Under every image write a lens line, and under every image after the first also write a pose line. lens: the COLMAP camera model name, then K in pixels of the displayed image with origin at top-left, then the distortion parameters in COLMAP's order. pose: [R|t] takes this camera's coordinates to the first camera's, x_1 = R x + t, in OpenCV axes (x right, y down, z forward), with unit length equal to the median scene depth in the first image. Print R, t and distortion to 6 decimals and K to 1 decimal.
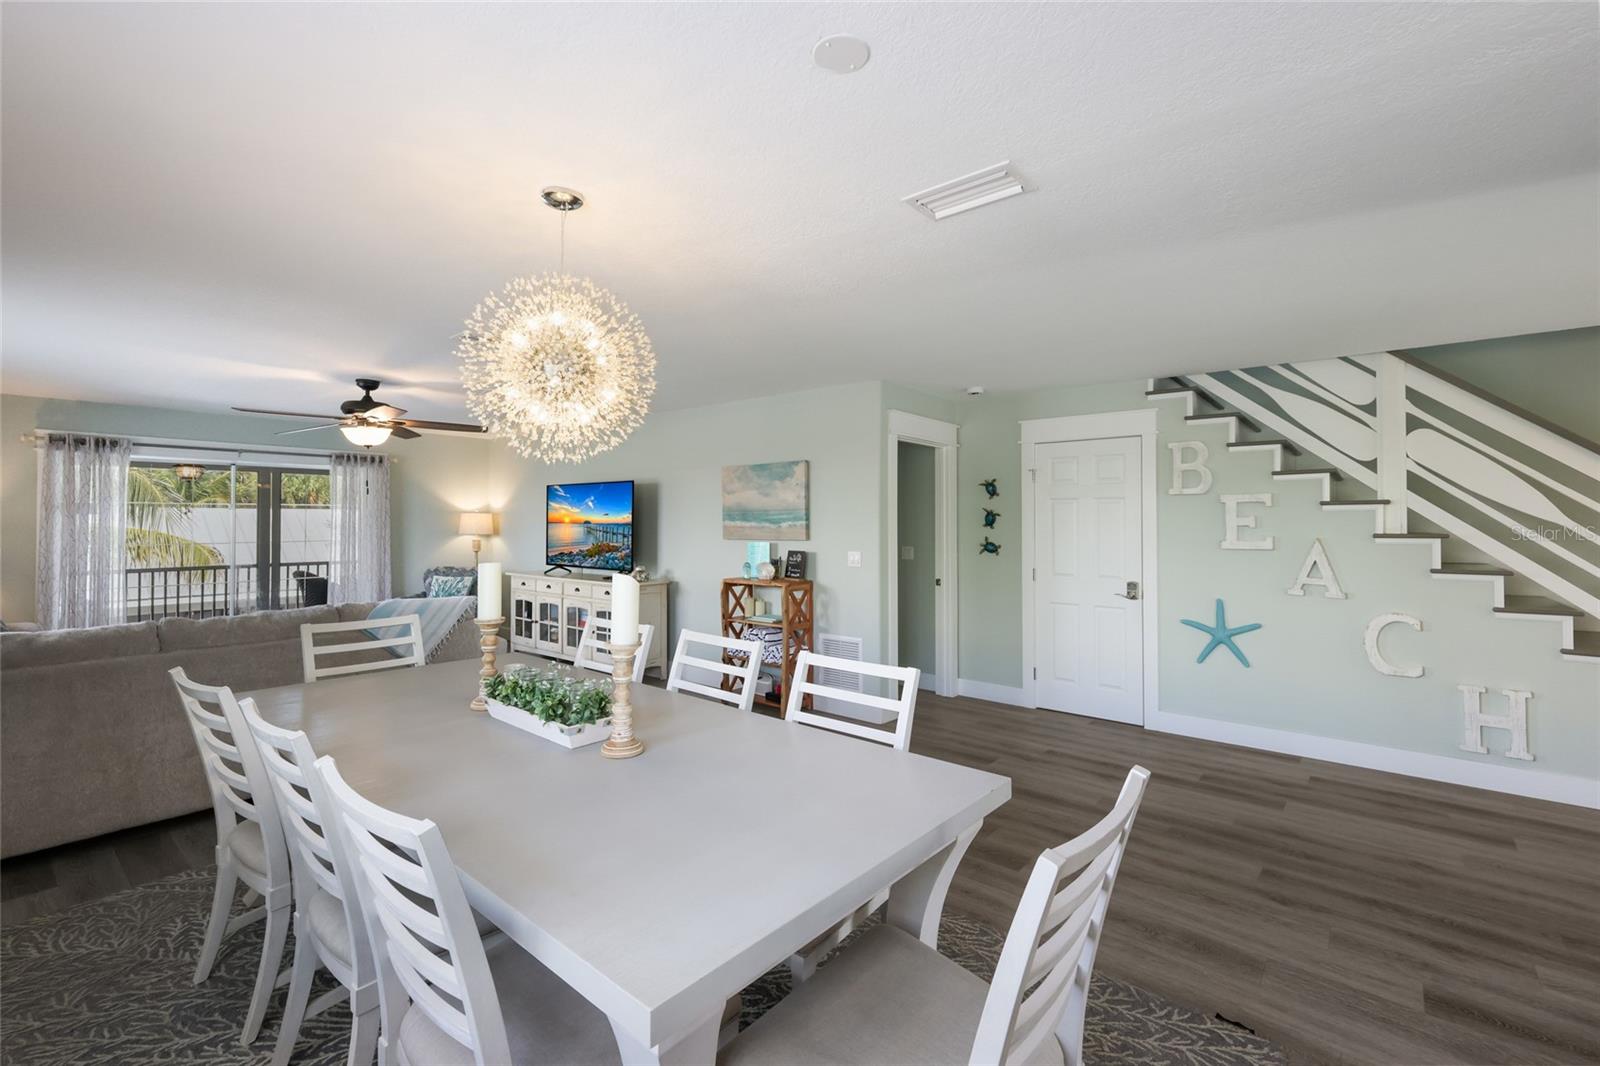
lens RADIAL K [[694.4, 0, 803.8], [0, 694.4, 507.9], [0, 0, 1]] dist [0.012368, -0.000465]
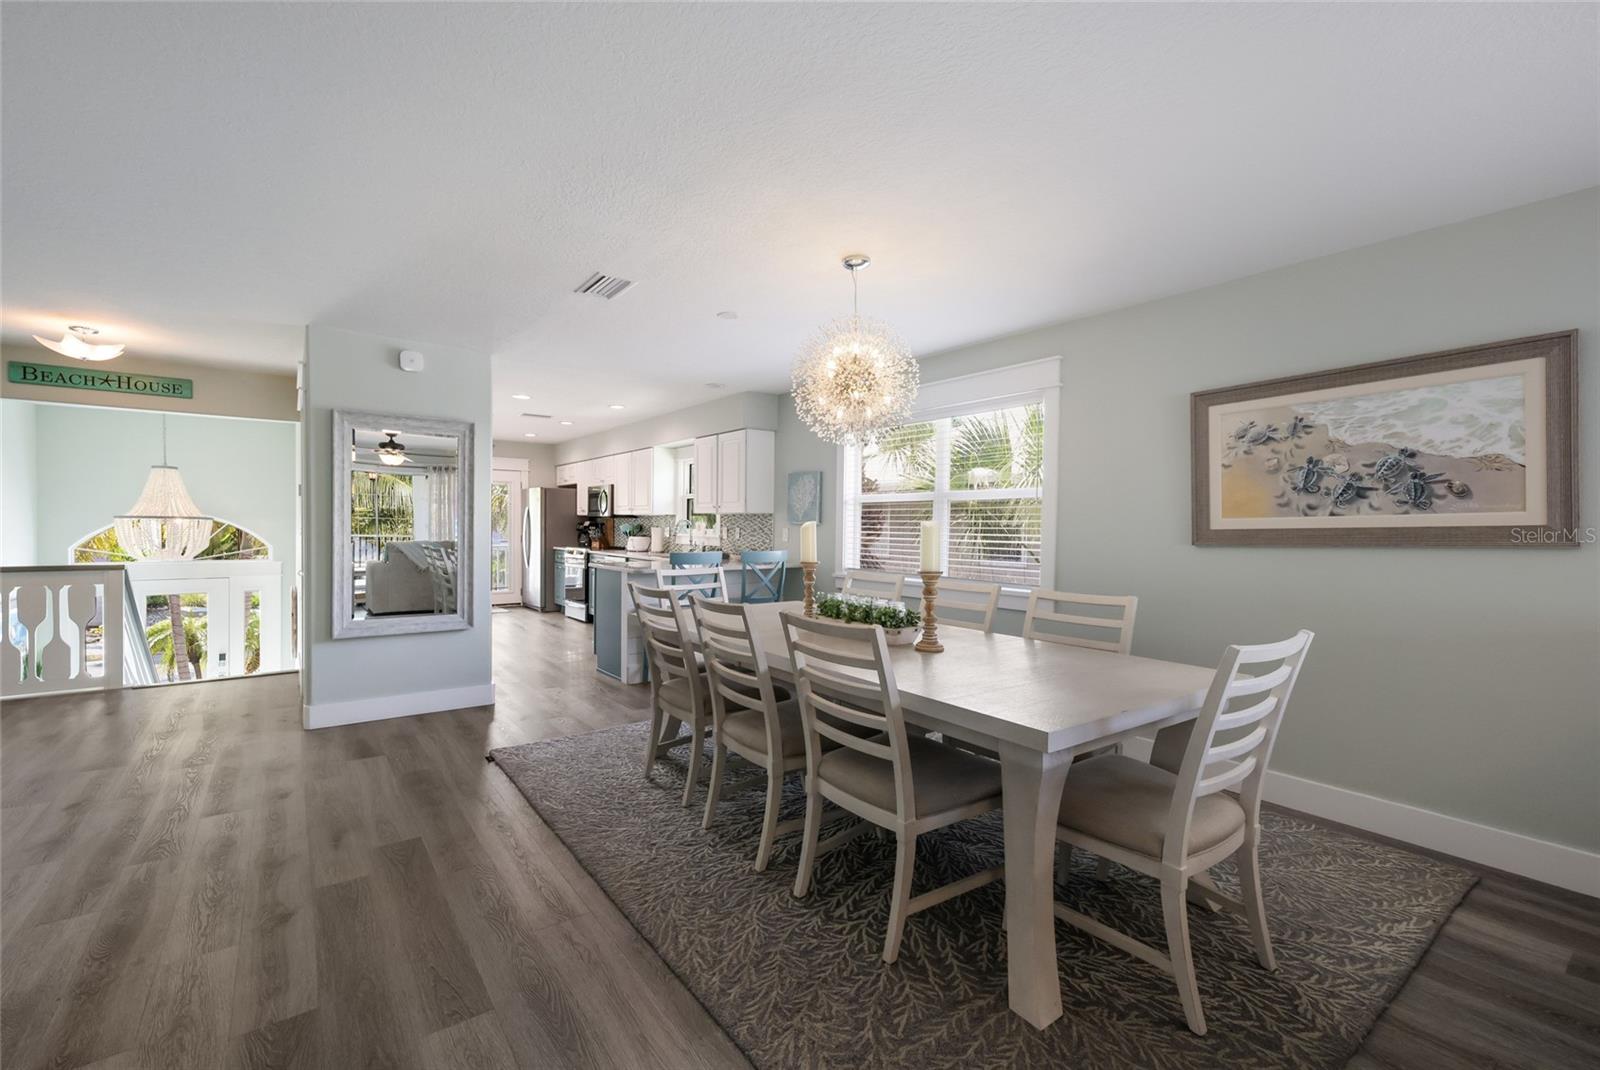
lens RADIAL K [[688.6, 0, 800.0], [0, 688.6, 535.0], [0, 0, 1]] dist [0.012398, 0.000010]
pose [[-0.973059, -0.011616, 0.230261, -0.181324], [-0.013000, 0.999905, -0.004495, 0.038240], [-0.230187, -0.007367, -0.973118, 0.775063]]
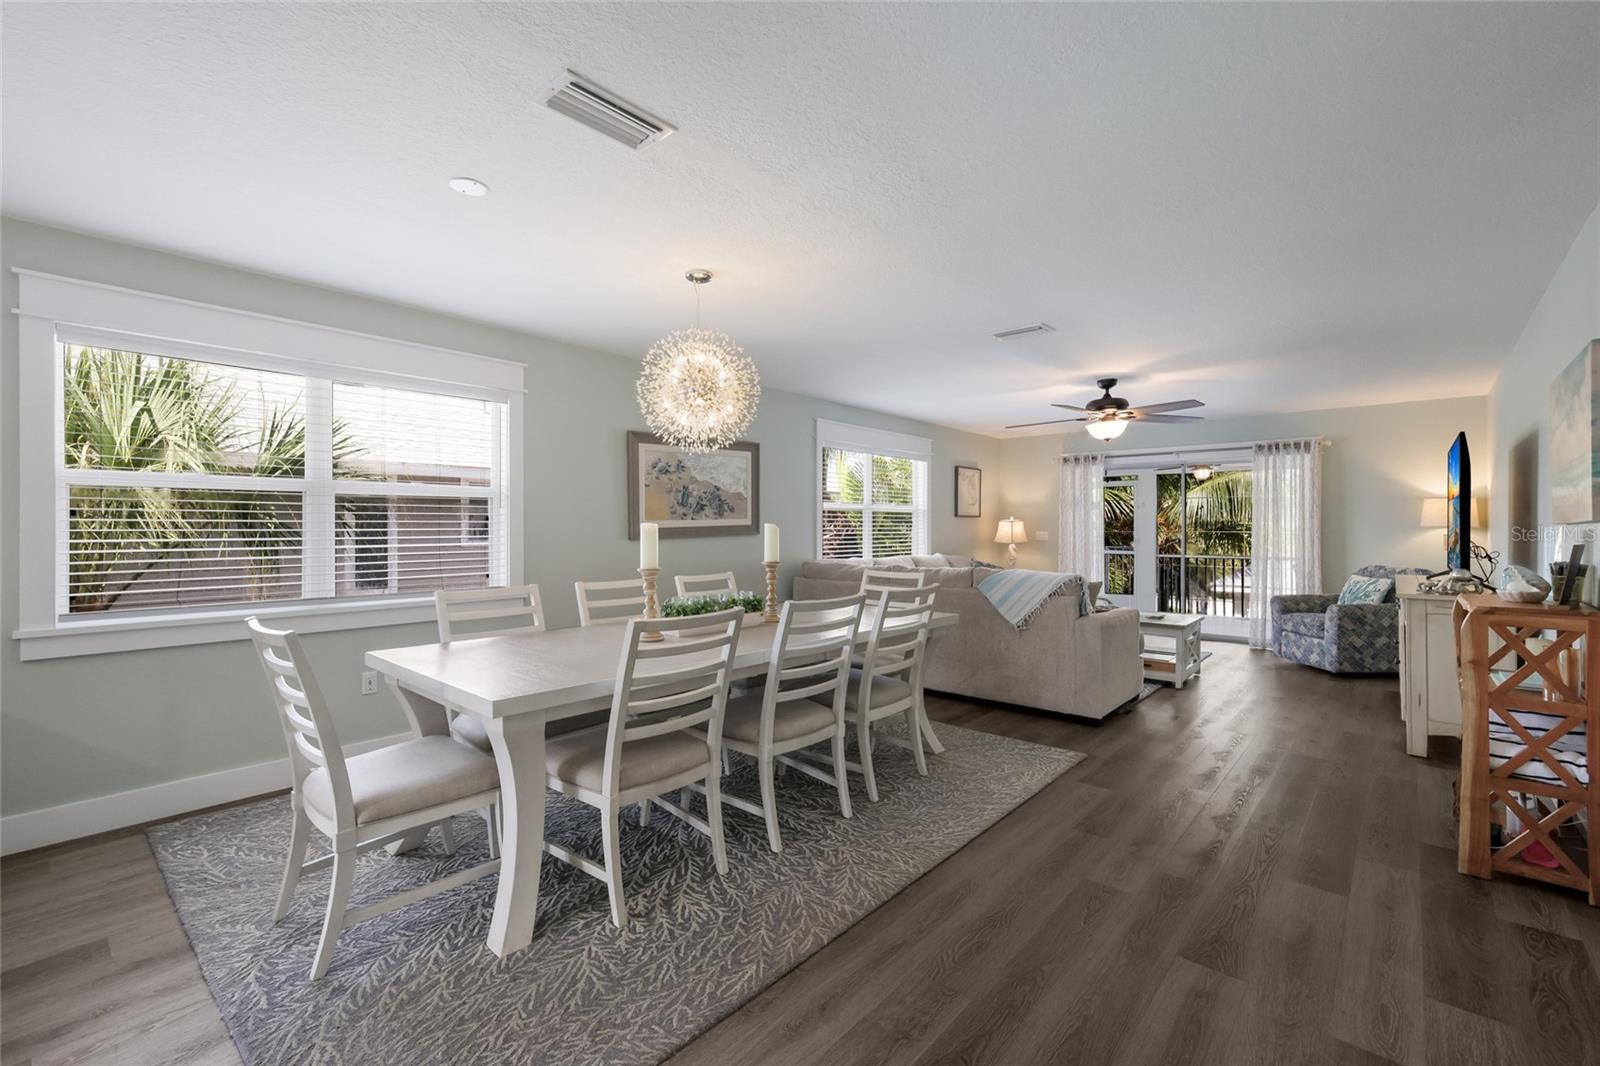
lens RADIAL K [[688.6, 0, 800.0], [0, 688.6, 533.0], [0, 0, 1]] dist [0.012398, 0.000010]
pose [[-0.024803, 0.008075, -0.999660, 0.364312], [0.020607, 0.999759, 0.007564, 0.030982], [0.999480, -0.020412, -0.024963, 0.402158]]
